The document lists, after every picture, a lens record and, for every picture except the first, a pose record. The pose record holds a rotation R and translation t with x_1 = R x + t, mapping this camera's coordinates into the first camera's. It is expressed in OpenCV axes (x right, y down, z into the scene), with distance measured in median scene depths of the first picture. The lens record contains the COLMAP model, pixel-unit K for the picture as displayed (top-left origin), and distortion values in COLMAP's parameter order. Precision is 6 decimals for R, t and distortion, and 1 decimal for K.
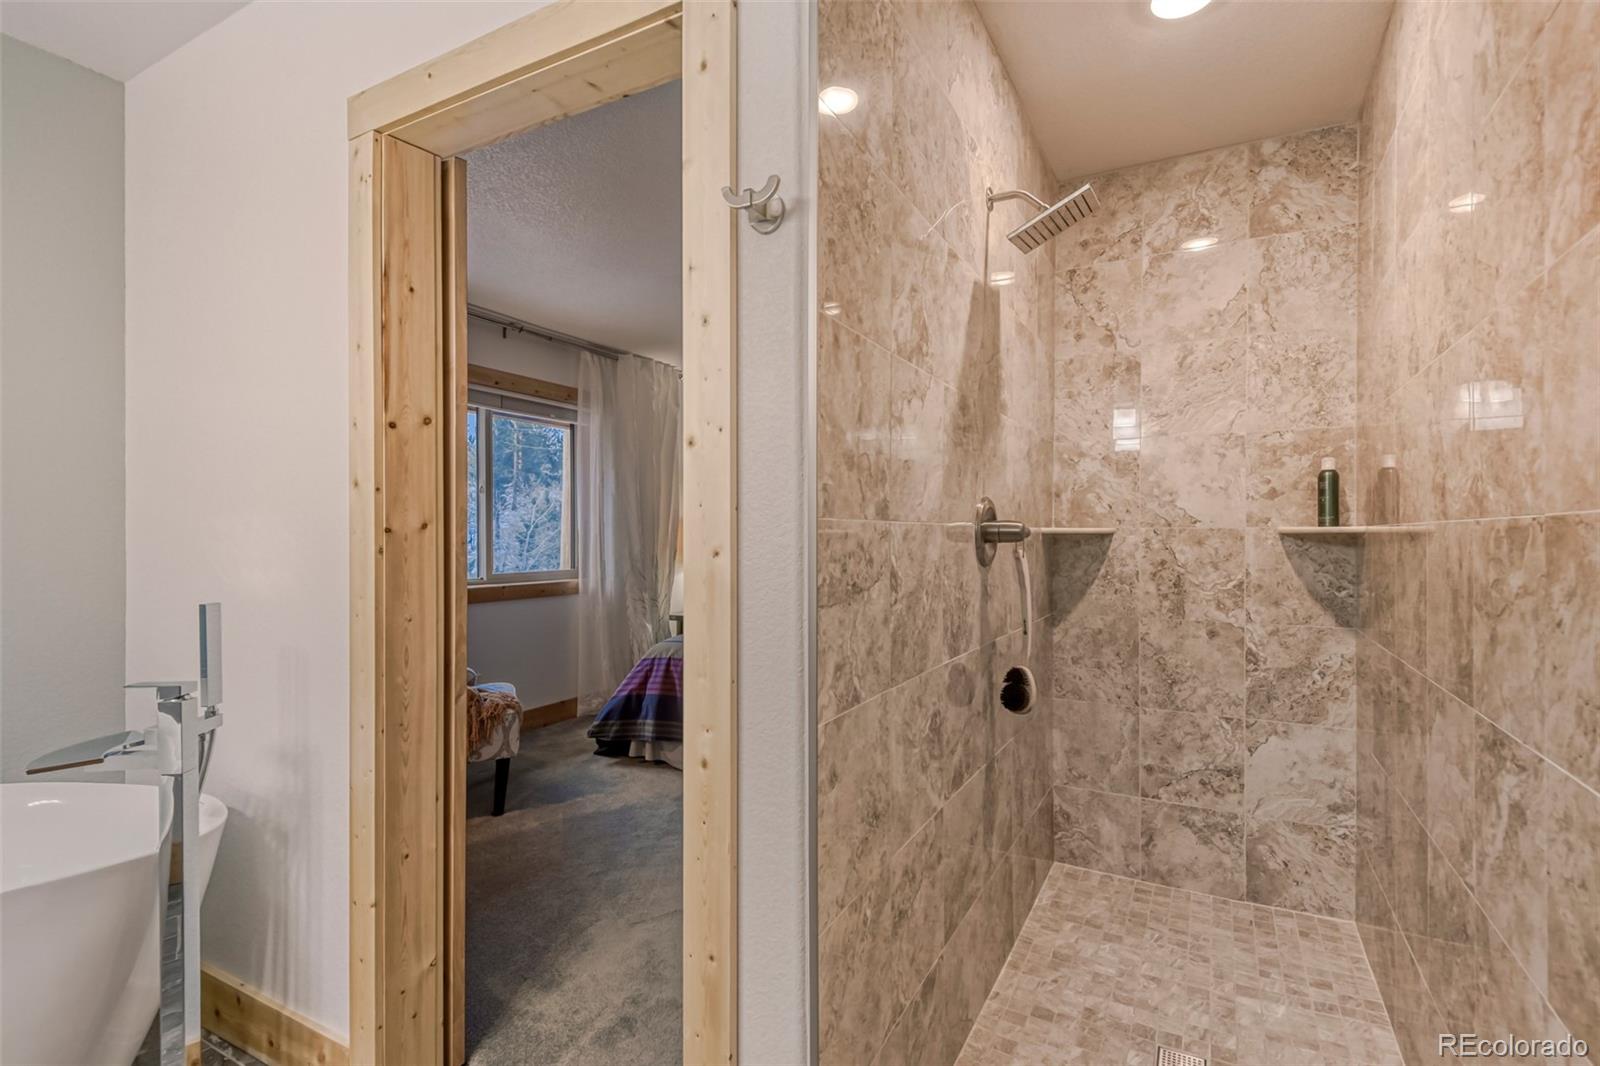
lens RADIAL K [[746.9, 0, 775.2], [0, 746.9, 545.3], [0, 0, 1]] dist [0.034107, -0.019768]
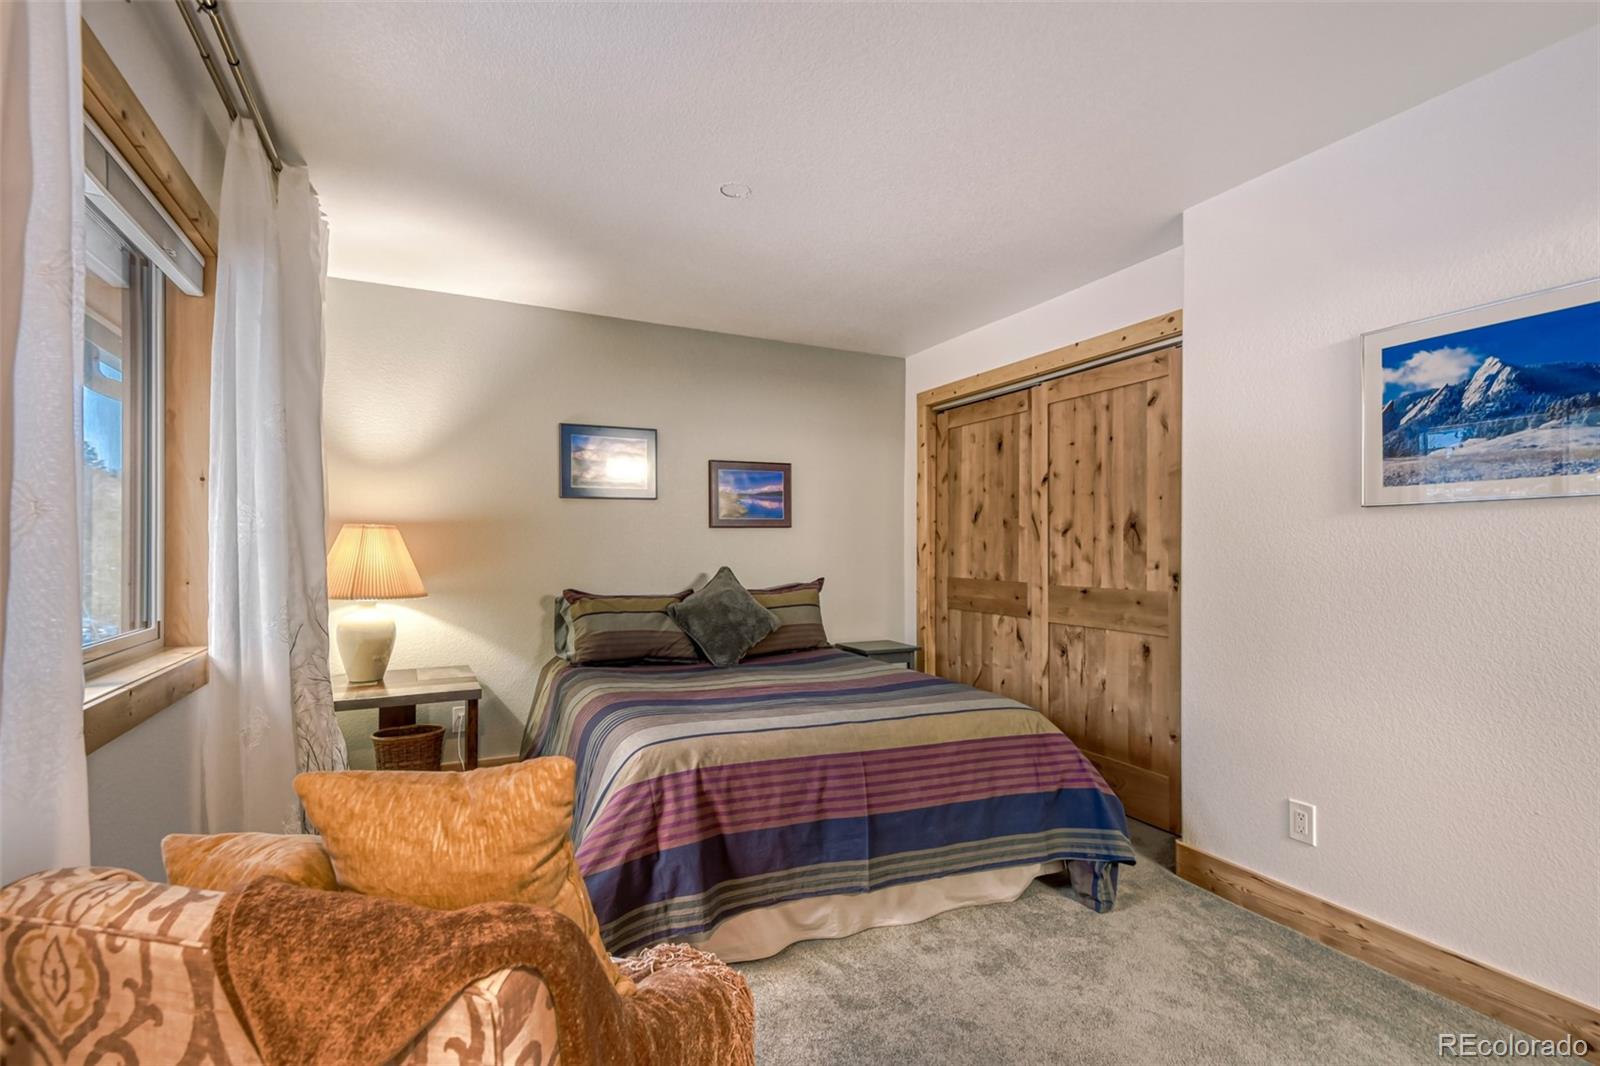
lens RADIAL K [[746.9, 0, 805.6], [0, 746.9, 545.9], [0, 0, 1]] dist [0.034107, -0.019768]
pose [[0.564885, 0.003764, 0.825161, -0.439152], [0.009525, 0.999893, -0.011082, -0.006408], [-0.825115, 0.014120, 0.564789, 0.489655]]
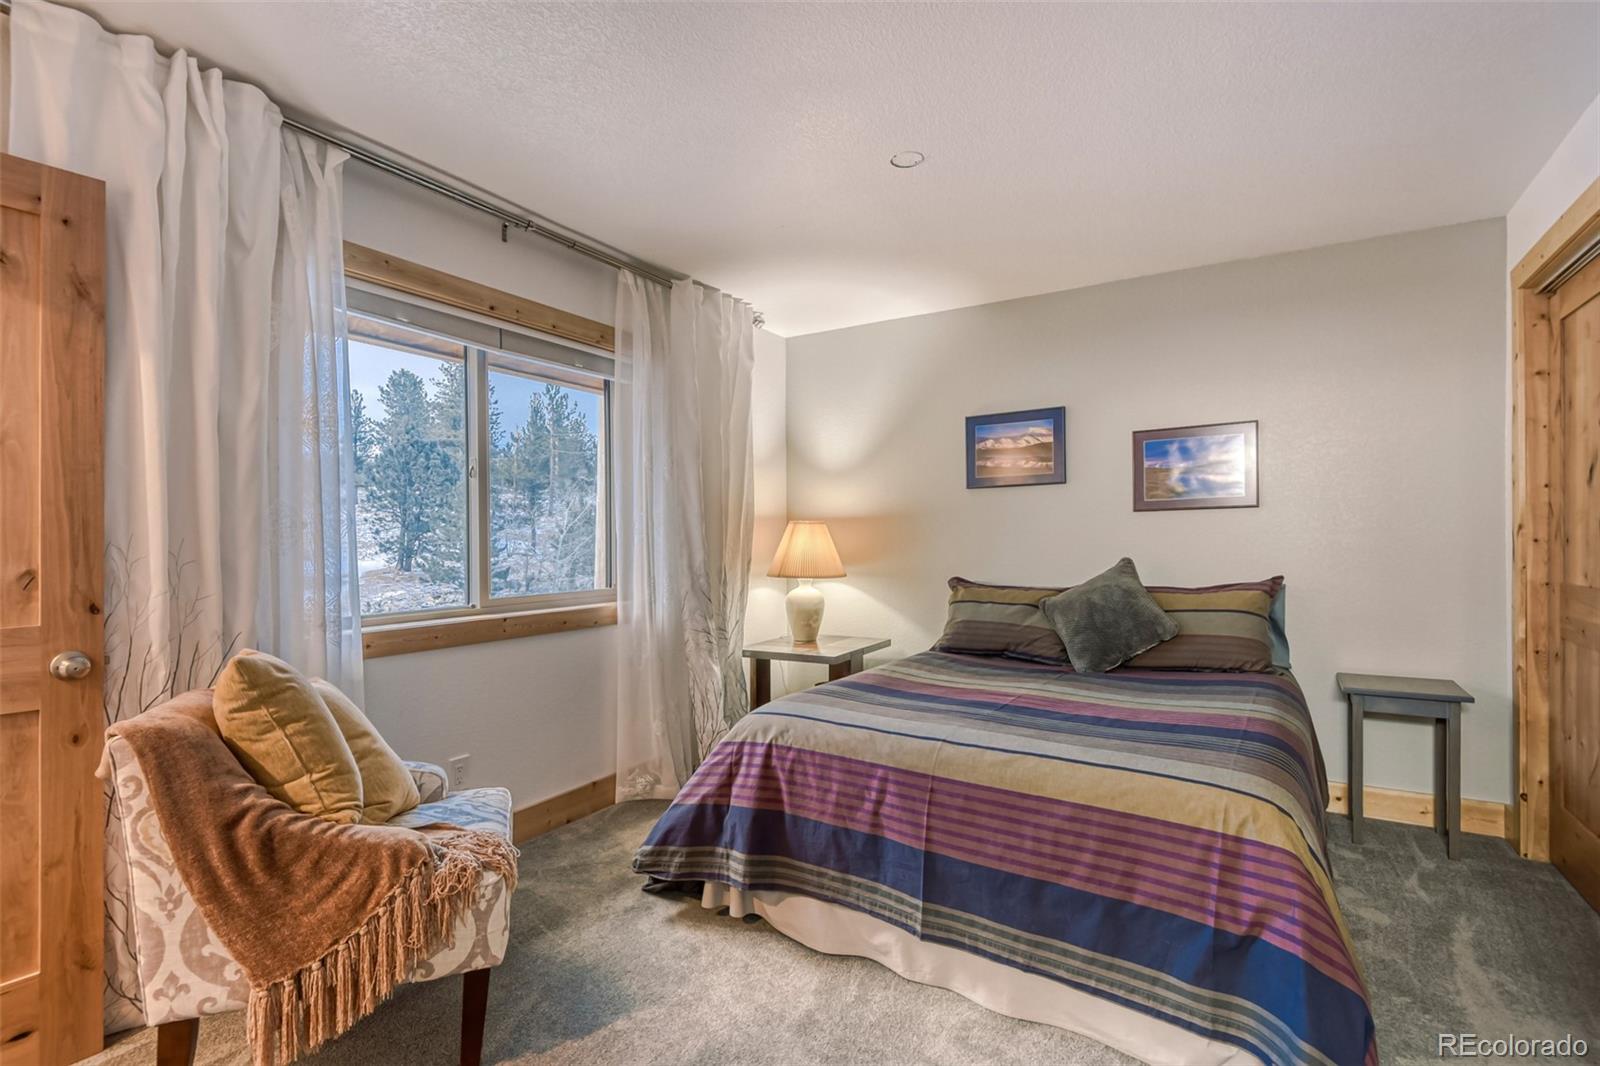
lens RADIAL K [[746.9, 0, 792.2], [0, 746.9, 535.8], [0, 0, 1]] dist [0.034107, -0.019768]
pose [[0.999696, -0.008267, -0.023235, -0.085513], [0.007871, 0.999823, -0.017076, -0.004265], [0.023372, 0.016888, 0.999584, 0.317153]]
